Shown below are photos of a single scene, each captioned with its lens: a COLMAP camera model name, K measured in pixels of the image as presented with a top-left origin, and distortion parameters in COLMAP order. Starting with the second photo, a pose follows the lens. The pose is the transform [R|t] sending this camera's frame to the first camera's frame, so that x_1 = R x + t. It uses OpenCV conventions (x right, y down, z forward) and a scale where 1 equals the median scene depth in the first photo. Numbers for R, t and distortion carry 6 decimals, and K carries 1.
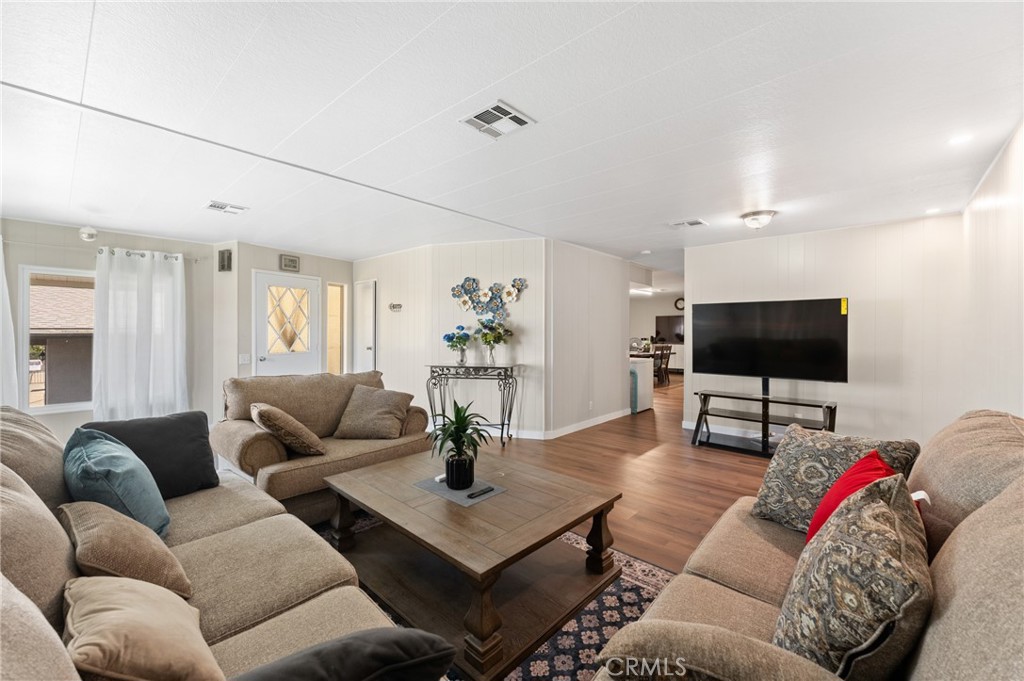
lens RADIAL K [[416.0, 0, 509.4], [0, 416.0, 334.4], [0, 0, 1]] dist [0.000834, 0.000000]
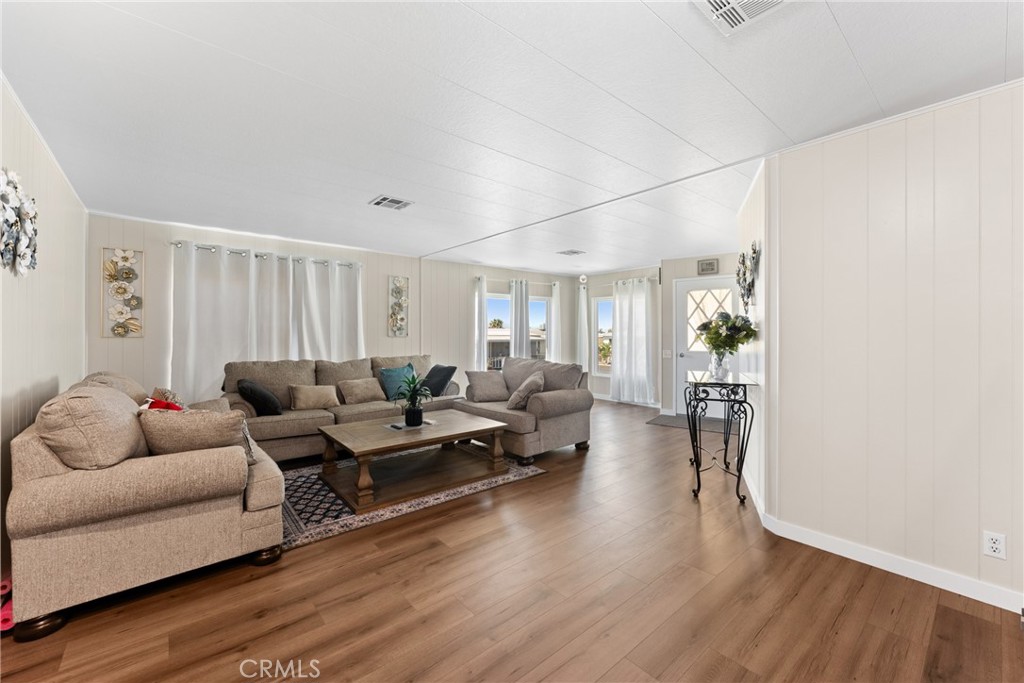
lens RADIAL K [[409.3, 0, 513.1], [0, 409.3, 333.9], [0, 0, 1]] dist [-0.002565, -0.000103]
pose [[-0.133407, -0.002955, -0.991057, 1.148973], [-0.006357, 0.999978, -0.002126, 0.010957], [0.991041, 0.006017, -0.133423, 1.294946]]
